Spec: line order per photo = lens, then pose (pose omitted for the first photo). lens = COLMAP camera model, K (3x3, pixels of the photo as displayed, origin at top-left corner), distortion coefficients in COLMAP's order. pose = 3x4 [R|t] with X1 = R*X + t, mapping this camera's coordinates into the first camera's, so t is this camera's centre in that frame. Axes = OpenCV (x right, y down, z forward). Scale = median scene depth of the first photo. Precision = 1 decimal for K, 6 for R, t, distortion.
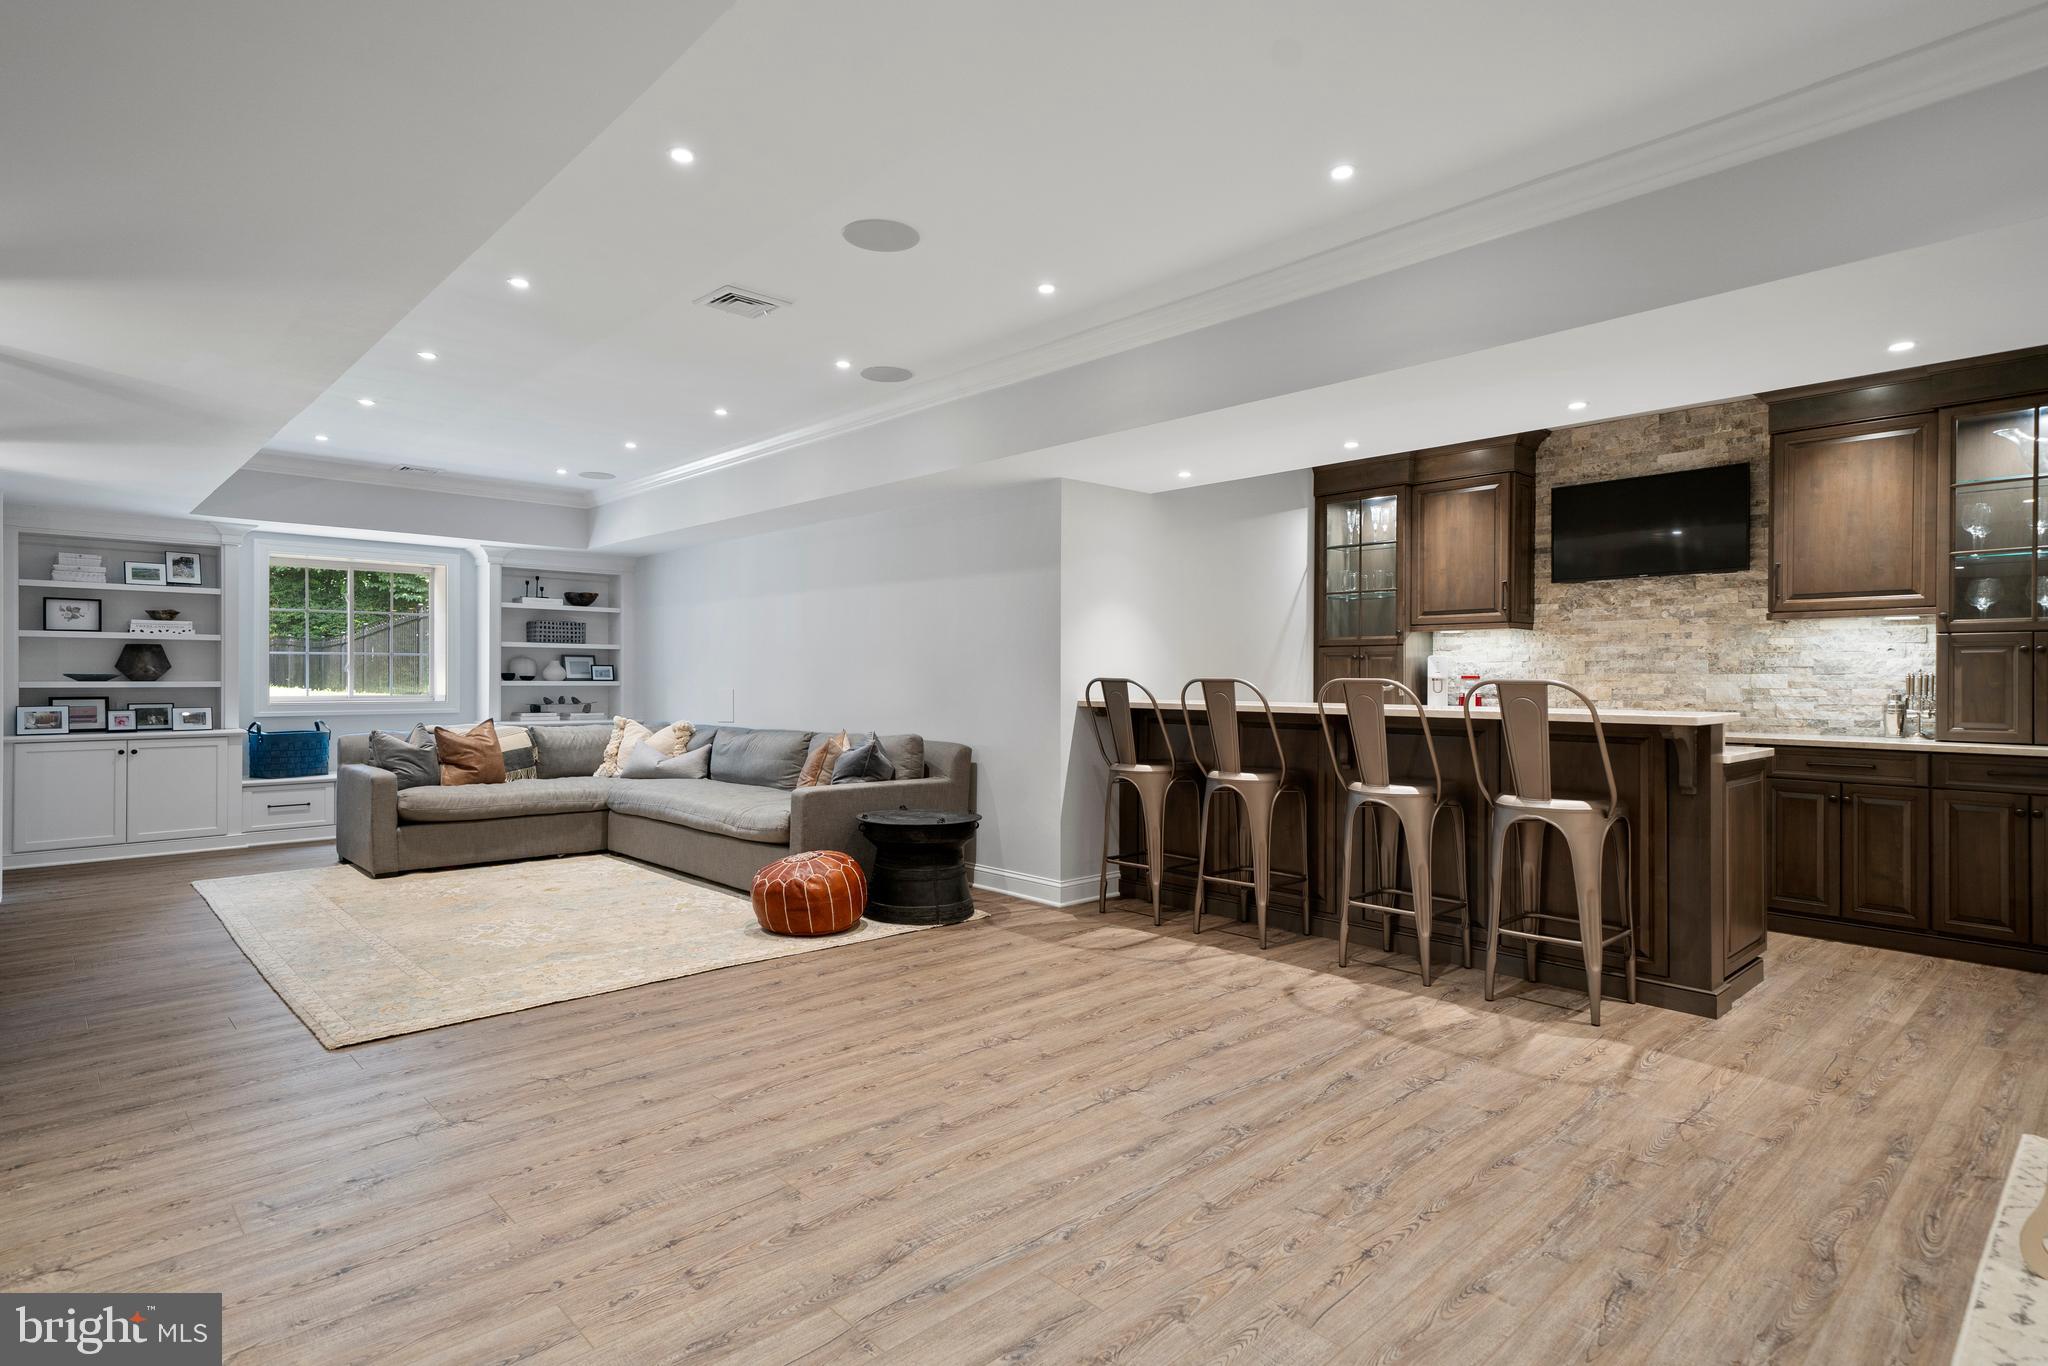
lens RADIAL K [[1060.5, 0, 1016.6], [0, 1060.5, 676.7], [0, 0, 1]] dist [0.032078, 0.000752]
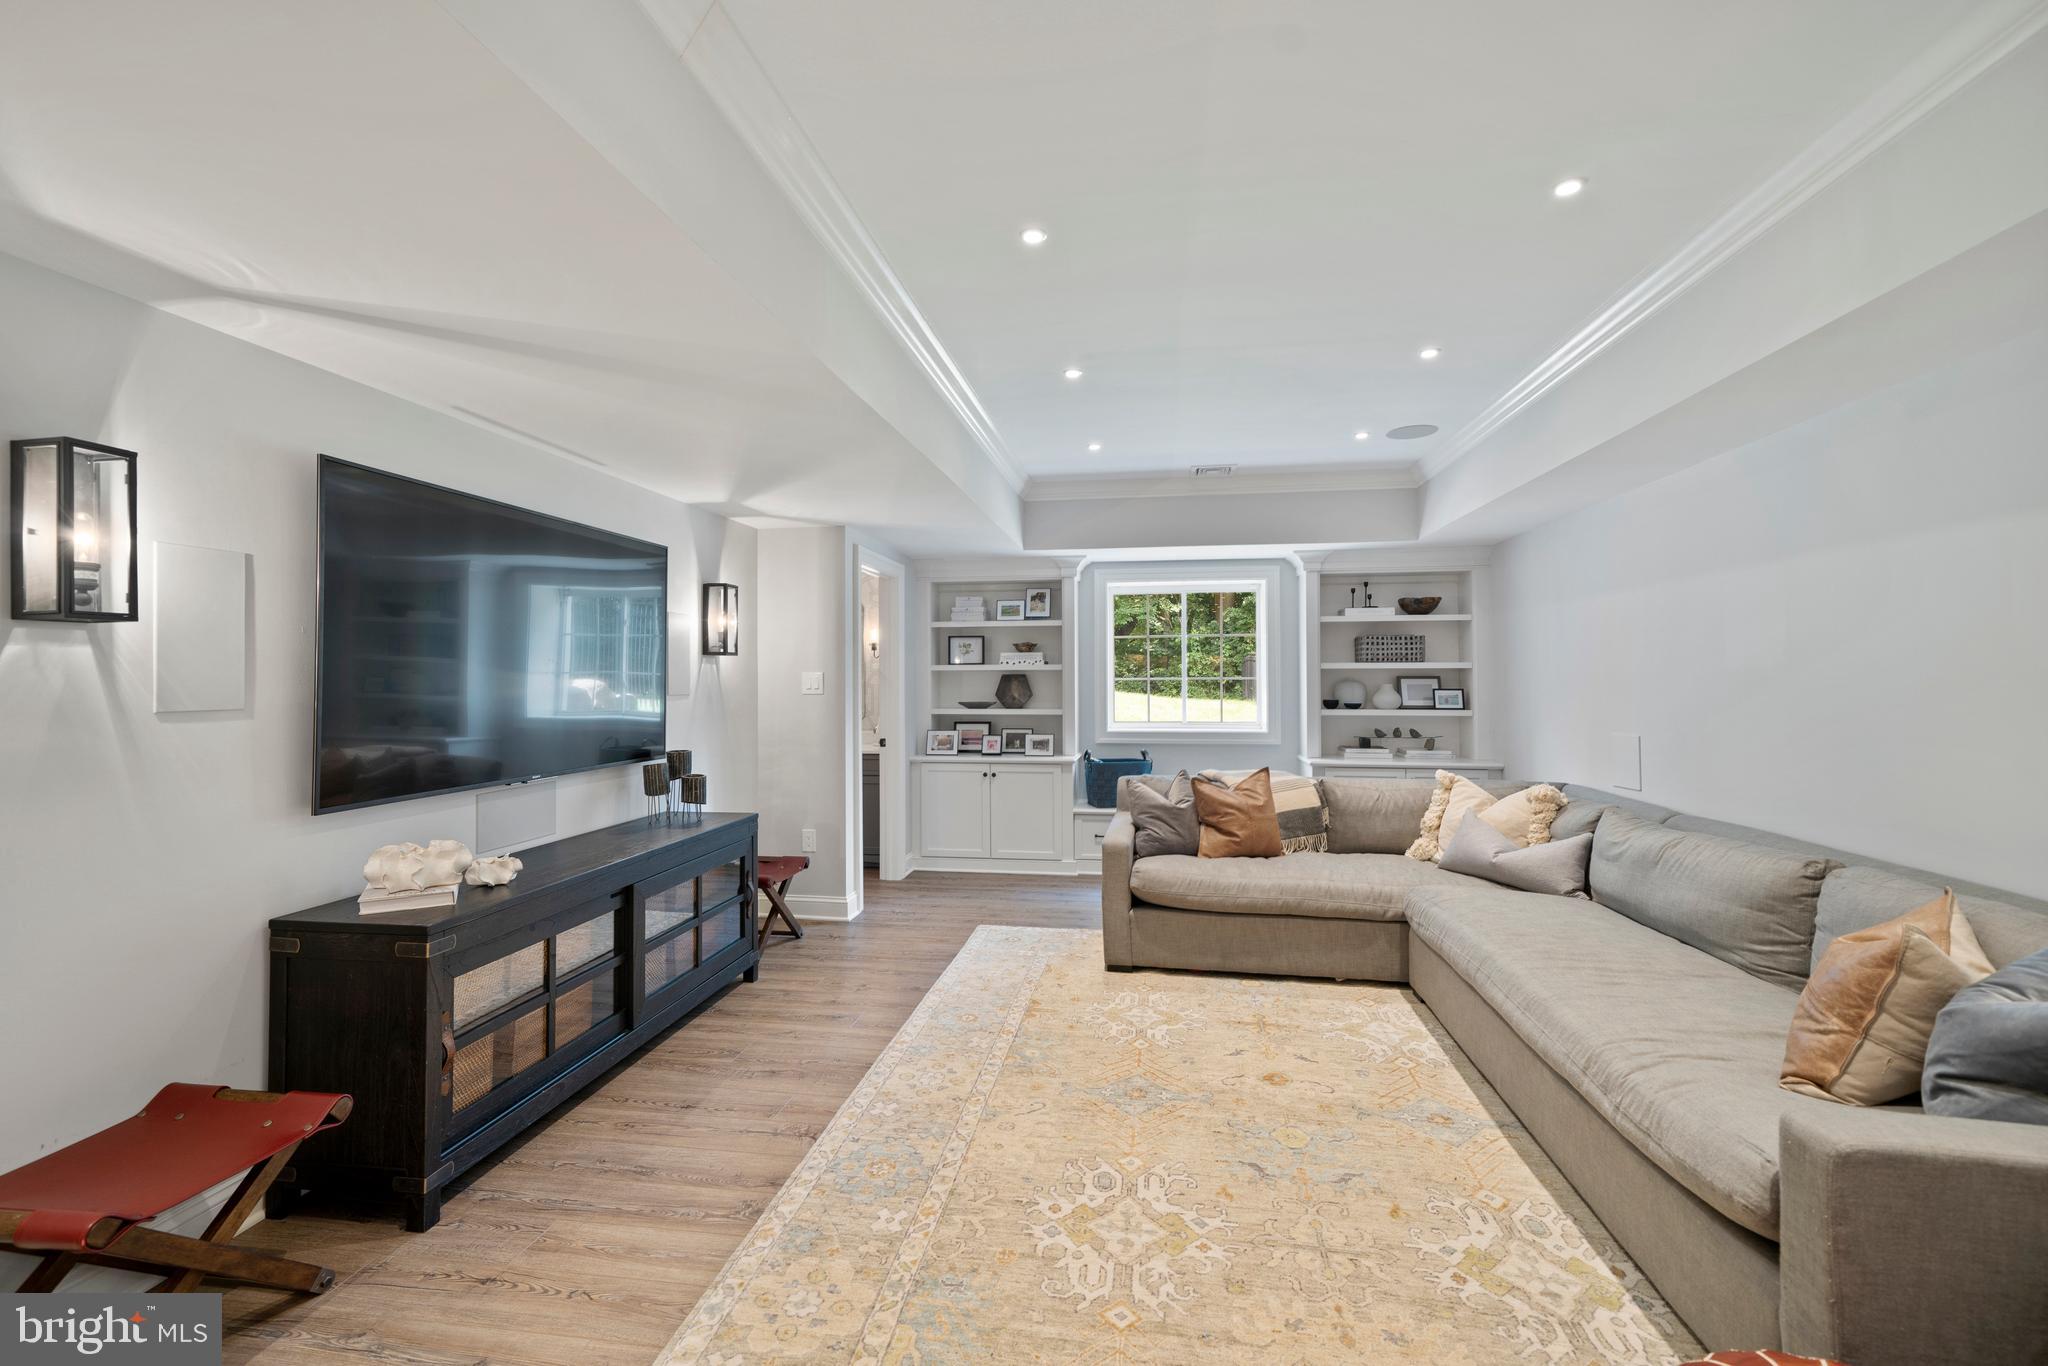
lens RADIAL K [[882.2, 0, 1020.0], [0, 882.2, 671.2], [0, 0, 1]] dist [0.000548, -0.000128]
pose [[0.619783, -0.013252, -0.784662, -0.135440], [0.006160, 0.999909, -0.012021, -0.030969], [0.784749, 0.002617, 0.619808, 0.615457]]
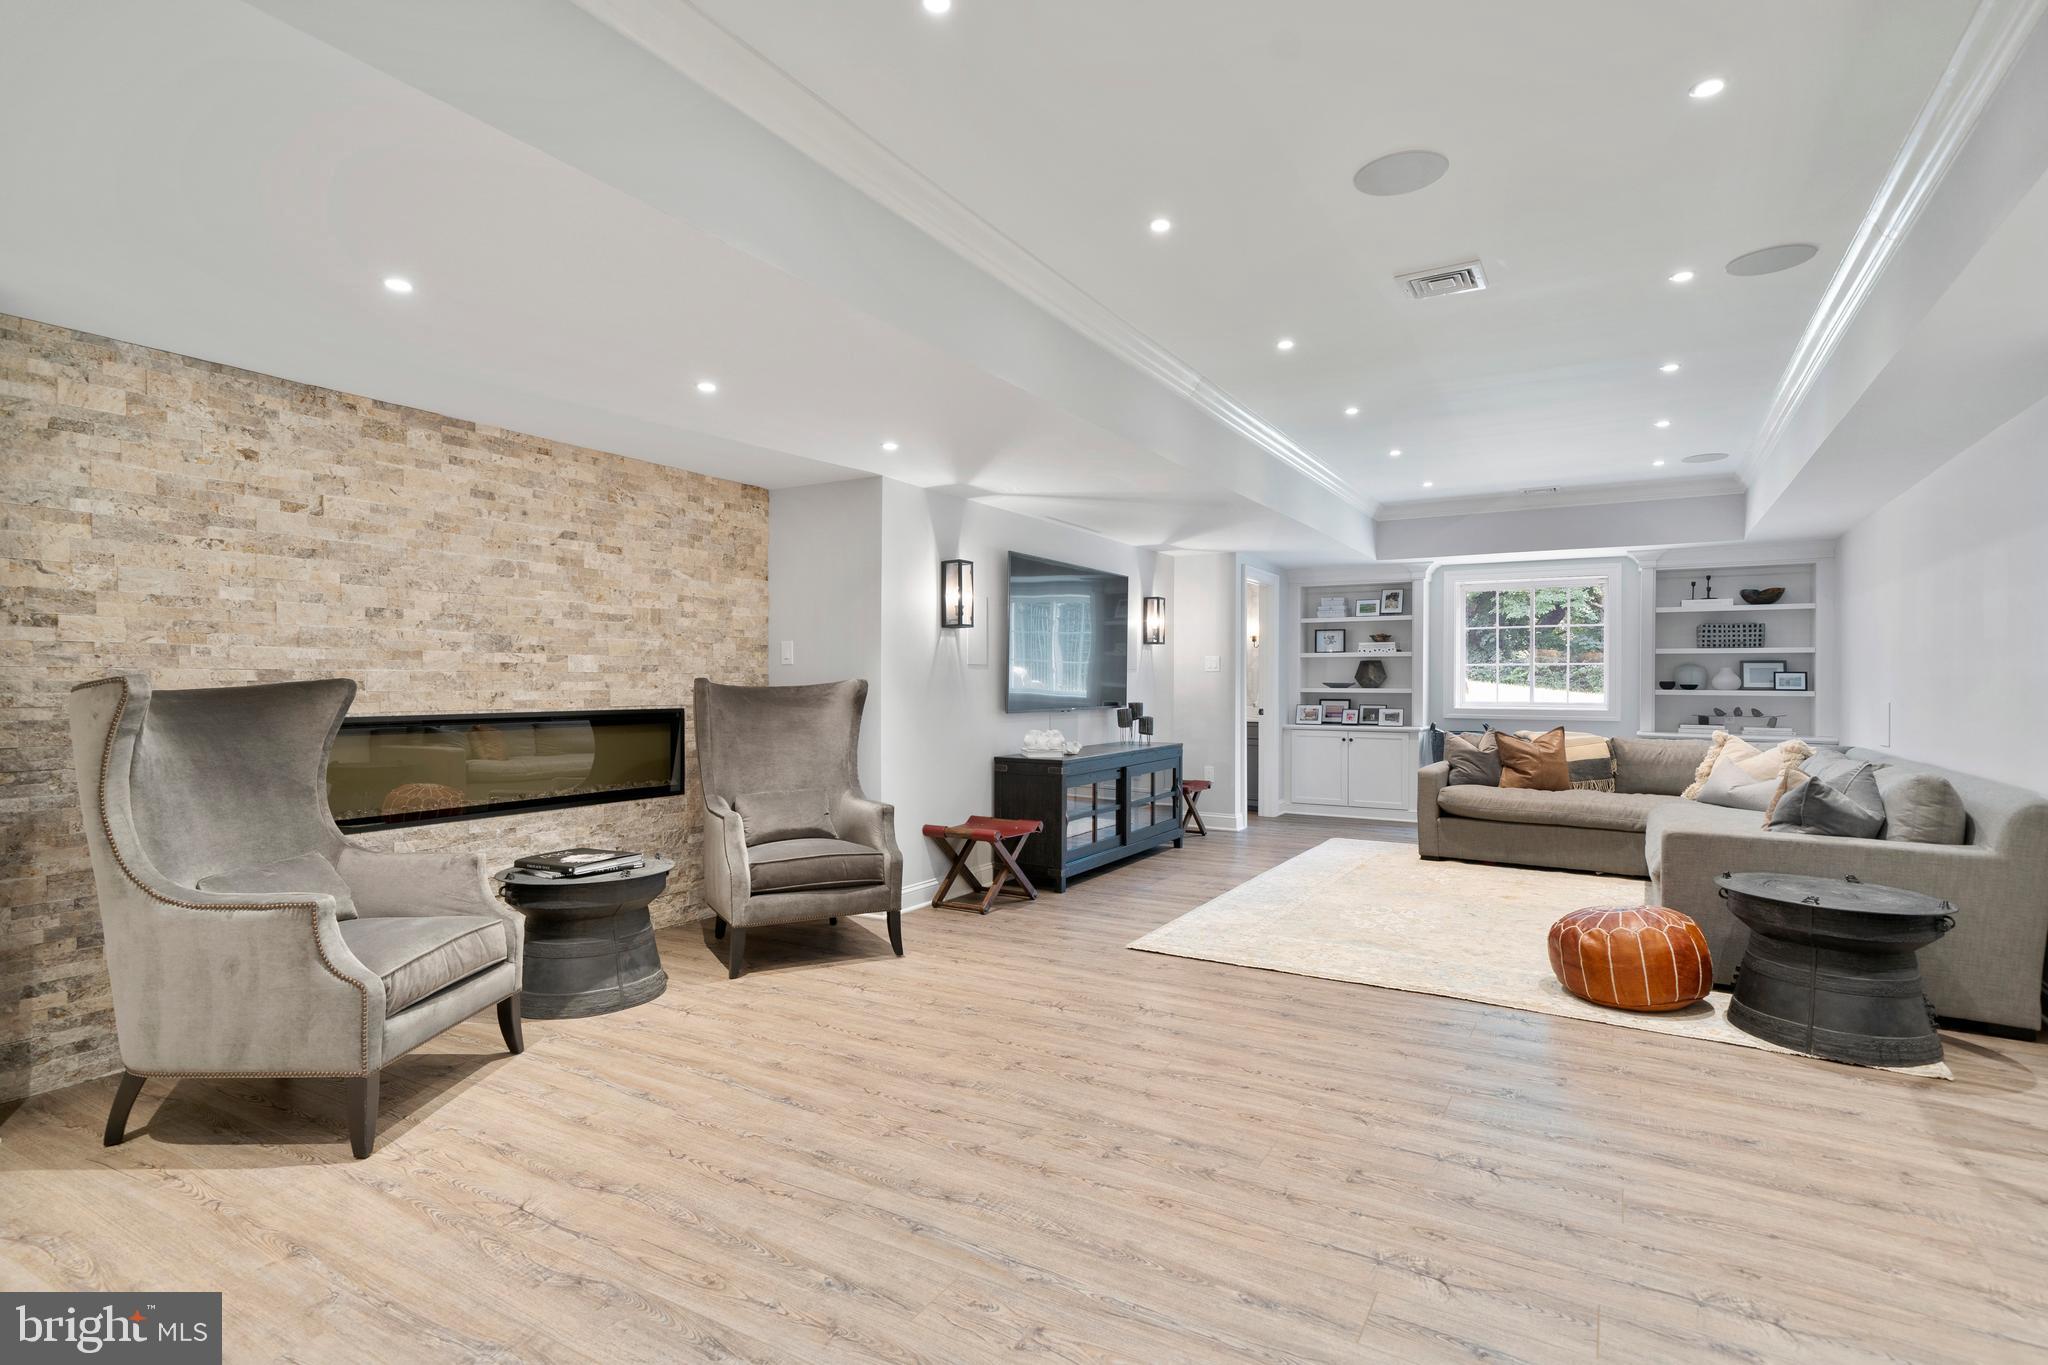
lens RADIAL K [[1015.9, 0, 1018.3], [0, 1015.9, 682.2], [0, 0, 1]] dist [0.029844, 0.000453]
pose [[0.283058, -0.001714, -0.959101, 0.382439], [-0.001867, 0.999996, -0.002338, 0.000635], [0.959101, 0.002453, 0.283054, 0.308552]]
